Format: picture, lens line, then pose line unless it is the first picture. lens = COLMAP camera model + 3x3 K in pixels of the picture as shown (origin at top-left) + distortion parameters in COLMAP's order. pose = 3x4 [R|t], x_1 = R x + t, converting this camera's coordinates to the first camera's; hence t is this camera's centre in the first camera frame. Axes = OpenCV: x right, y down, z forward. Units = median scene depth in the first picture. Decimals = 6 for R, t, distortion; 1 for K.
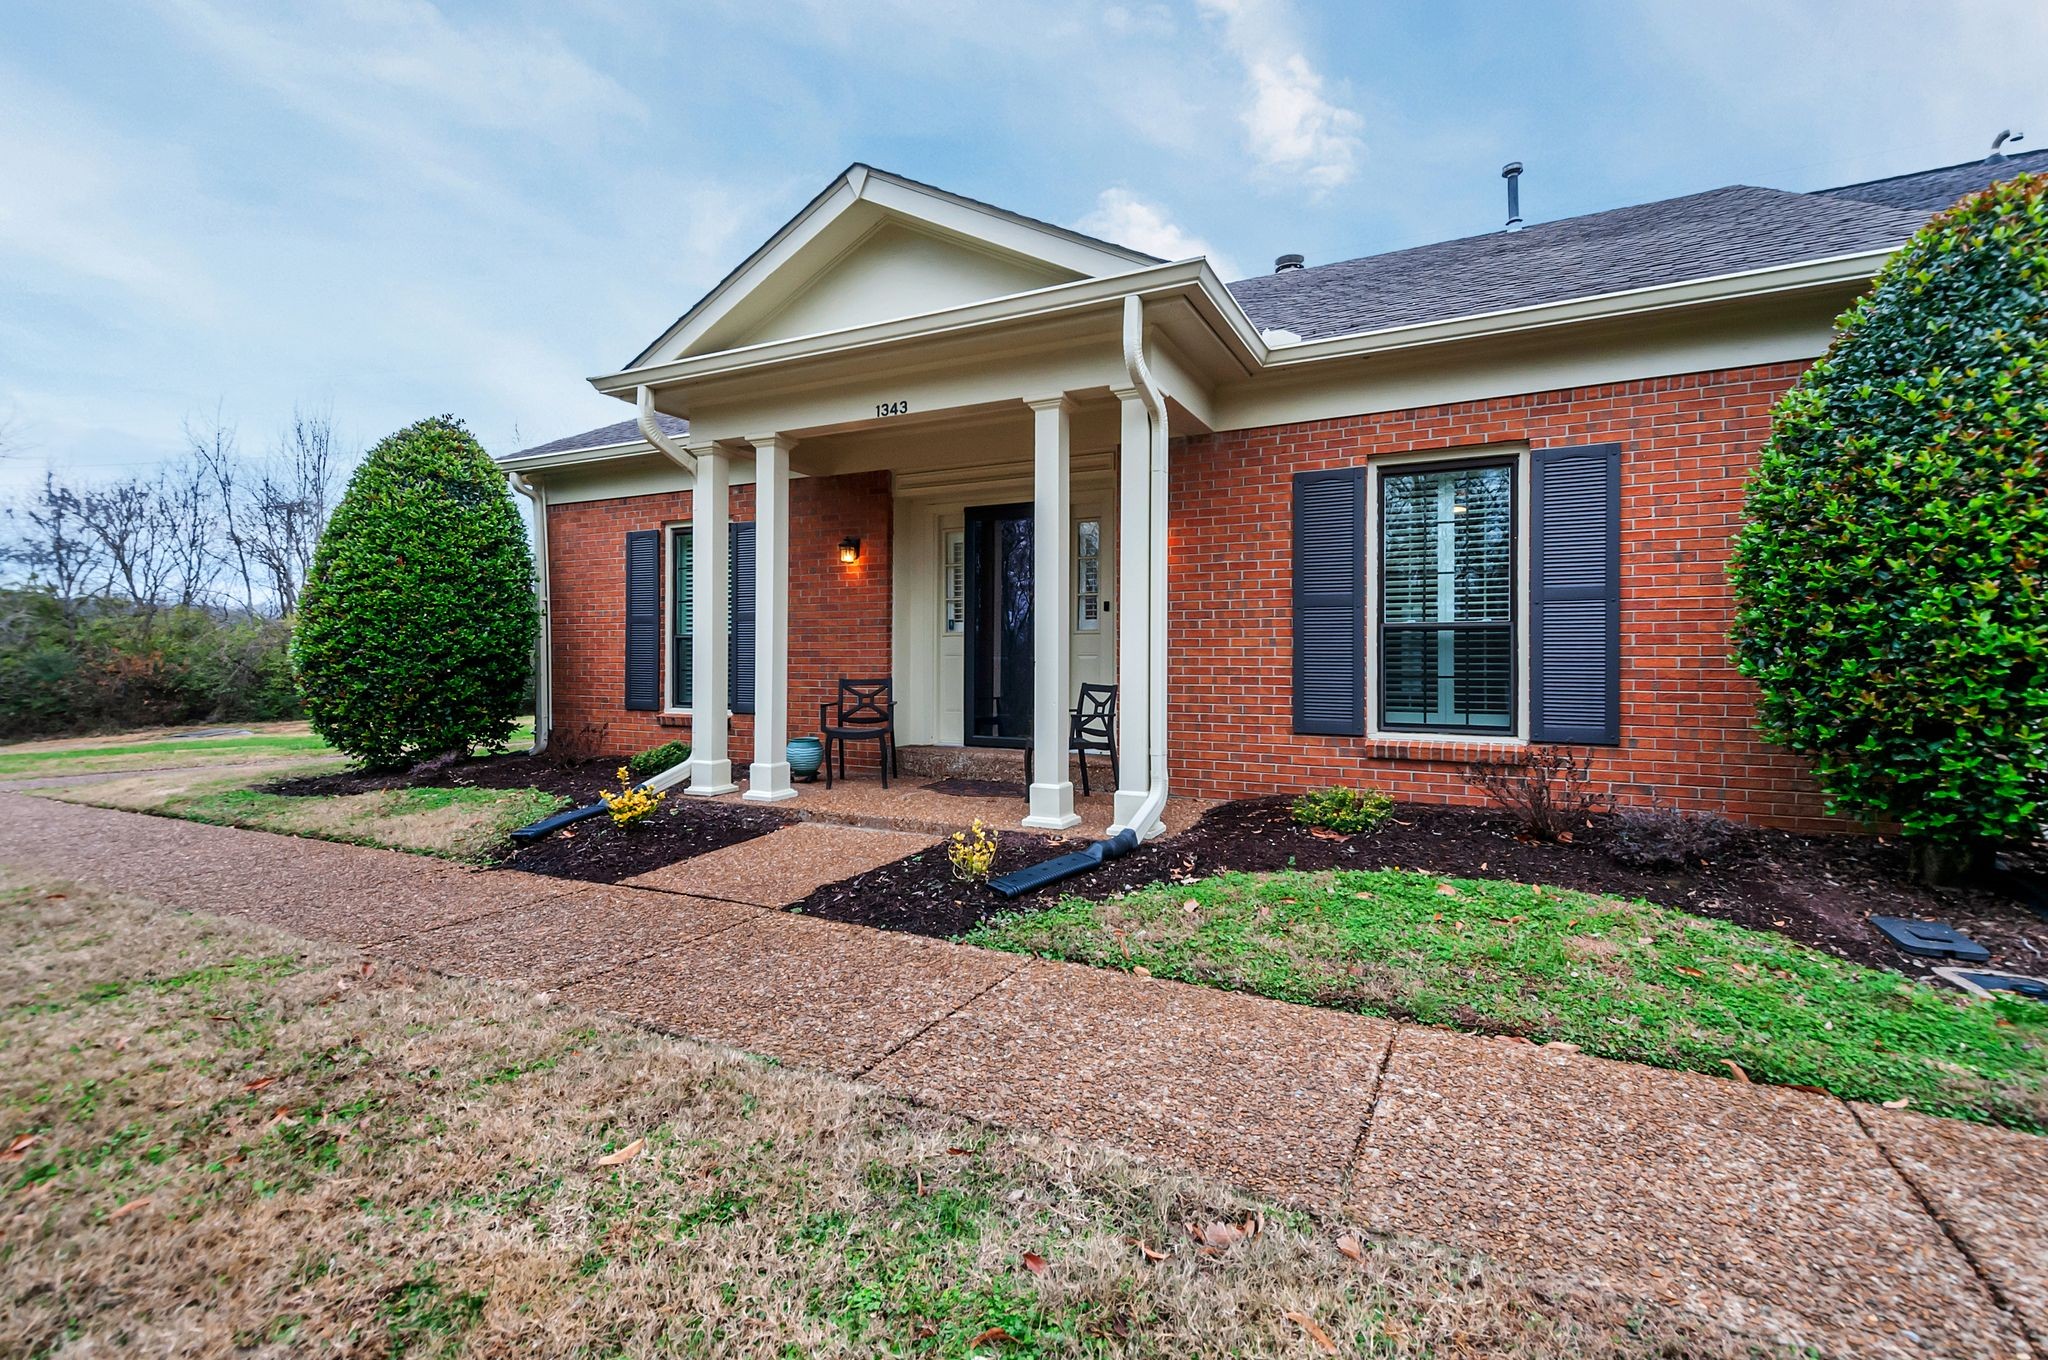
lens RADIAL K [[907.9, 0, 1030.7], [0, 907.9, 679.8], [0, 0, 1]] dist [0.019250, -0.000379]
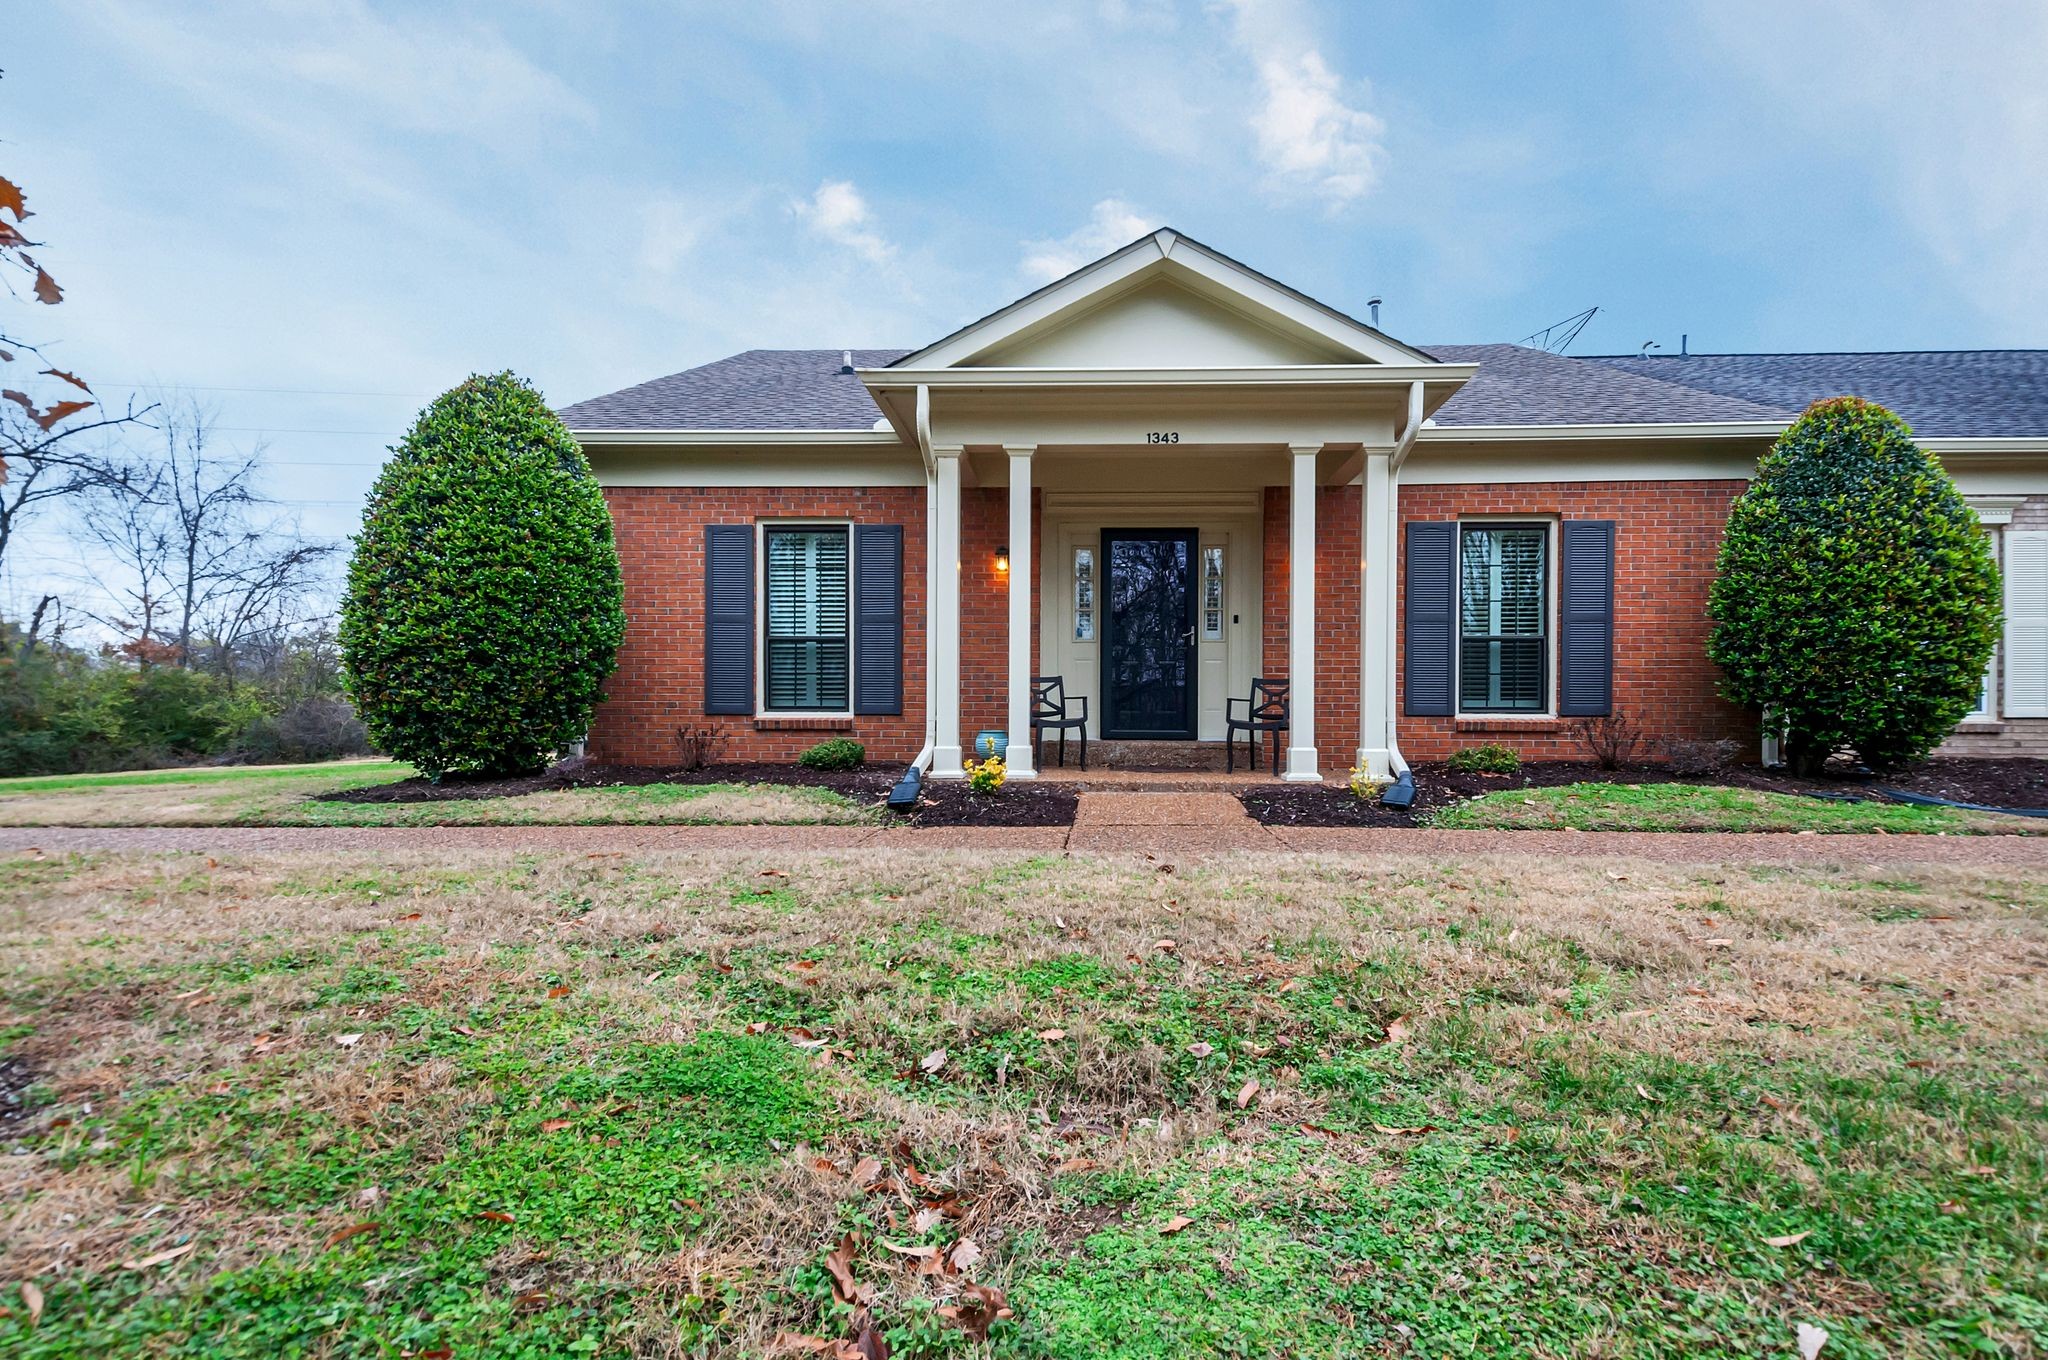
lens RADIAL K [[984.4, 0, 1029.0], [0, 984.4, 761.7], [0, 0, 1]] dist [0.017346, 0.000696]
pose [[0.905190, -0.016435, 0.424688, -0.897425], [0.008436, 0.999750, 0.020709, 0.098173], [-0.424923, -0.015163, 0.905103, -0.095200]]
